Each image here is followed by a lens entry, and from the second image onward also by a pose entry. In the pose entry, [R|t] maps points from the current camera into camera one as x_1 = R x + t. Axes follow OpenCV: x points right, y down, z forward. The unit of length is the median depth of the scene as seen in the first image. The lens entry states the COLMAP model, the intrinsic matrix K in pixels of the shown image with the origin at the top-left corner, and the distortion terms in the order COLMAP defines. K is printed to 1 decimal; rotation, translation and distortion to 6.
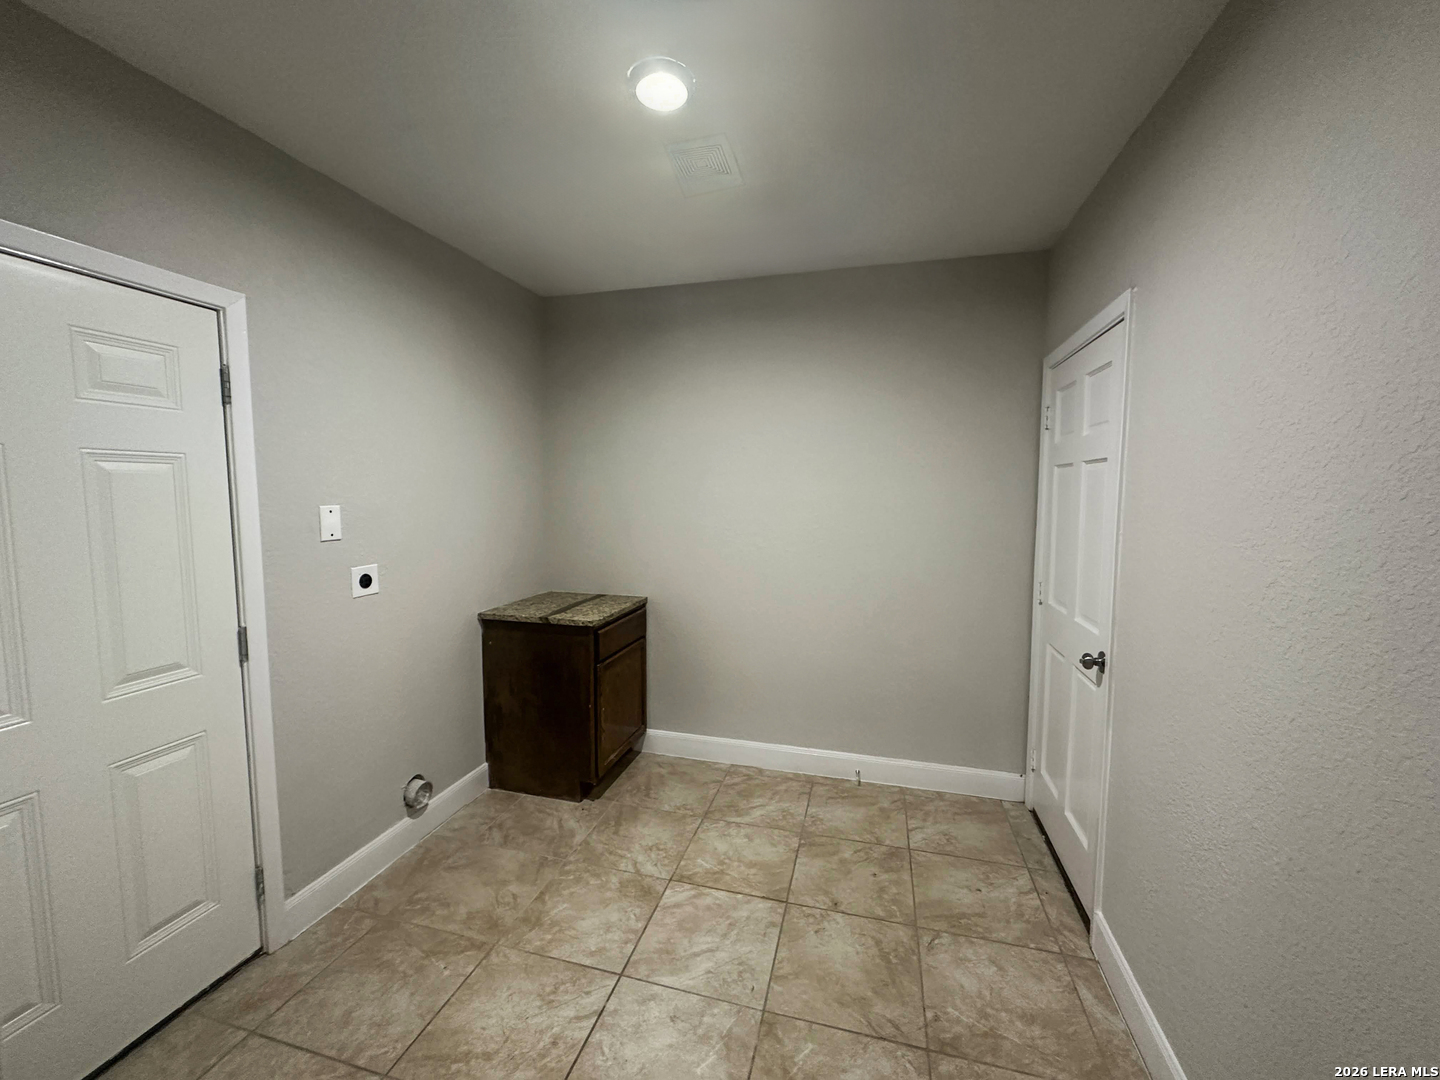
lens RADIAL K [[587.8, 0, 720.0], [0, 587.8, 540.0], [0, 0, 1]] dist [-0.000935, -0.000006]
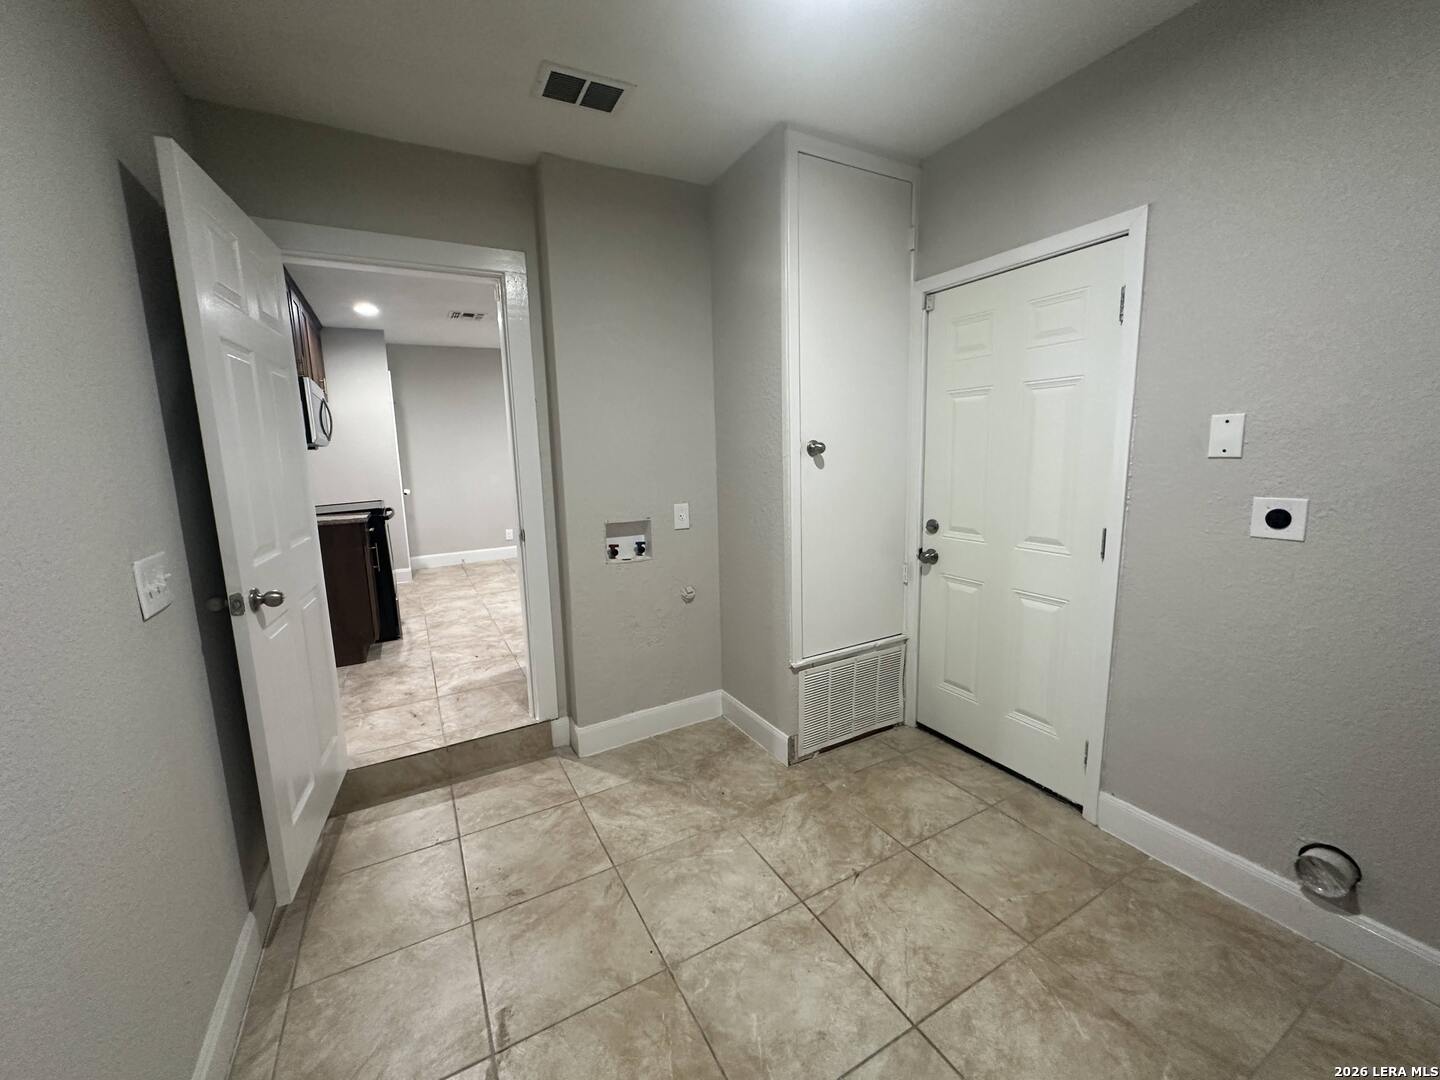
lens RADIAL K [[587.8, 0, 720.0], [0, 587.8, 540.0], [0, 0, 1]] dist [-0.000935, -0.000006]
pose [[-0.725509, 0.124344, -0.676887, 0.488299], [-0.034433, 0.975752, 0.216152, -0.046950], [0.687351, 0.180127, -0.703635, 1.320302]]
